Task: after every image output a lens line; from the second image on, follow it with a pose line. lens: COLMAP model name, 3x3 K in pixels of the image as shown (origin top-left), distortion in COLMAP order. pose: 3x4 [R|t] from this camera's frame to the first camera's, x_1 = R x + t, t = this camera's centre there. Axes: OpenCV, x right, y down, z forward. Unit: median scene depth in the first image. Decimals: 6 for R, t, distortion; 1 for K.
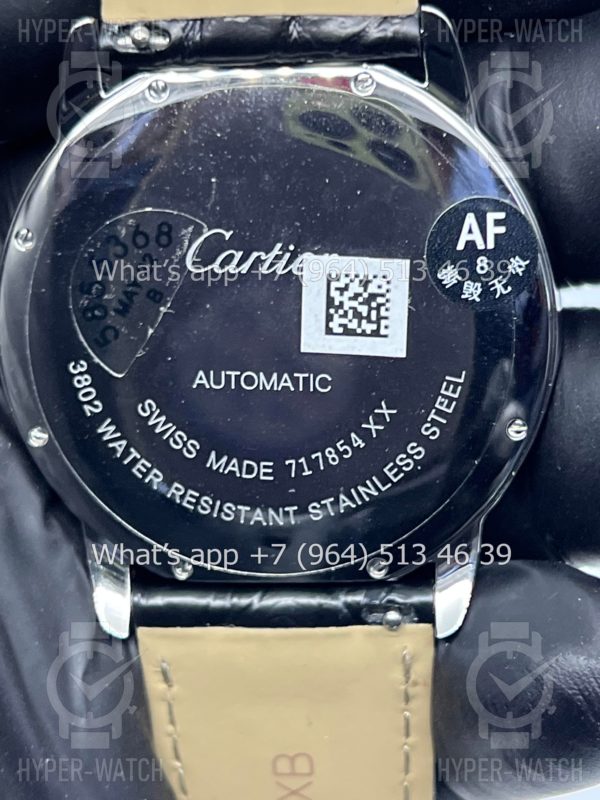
lens RADIAL K [[1866.9, 0, 296.6], [0, 1866.9, 398.7], [0, 0, 1]] dist [0.086589, 0.000000]
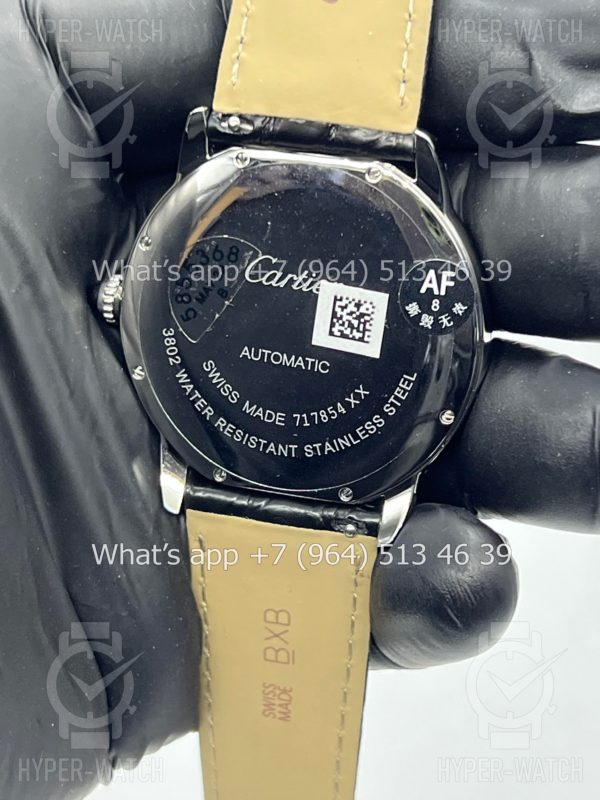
lens RADIAL K [[1866.9, 0, 302.4], [0, 1866.9, 401.1], [0, 0, 1]] dist [0.086589, 0.000000]
pose [[0.977609, 0.151061, -0.146499, 0.220801], [-0.144448, 0.987992, 0.054835, -0.060935], [0.153023, -0.032446, 0.987690, -0.481878]]
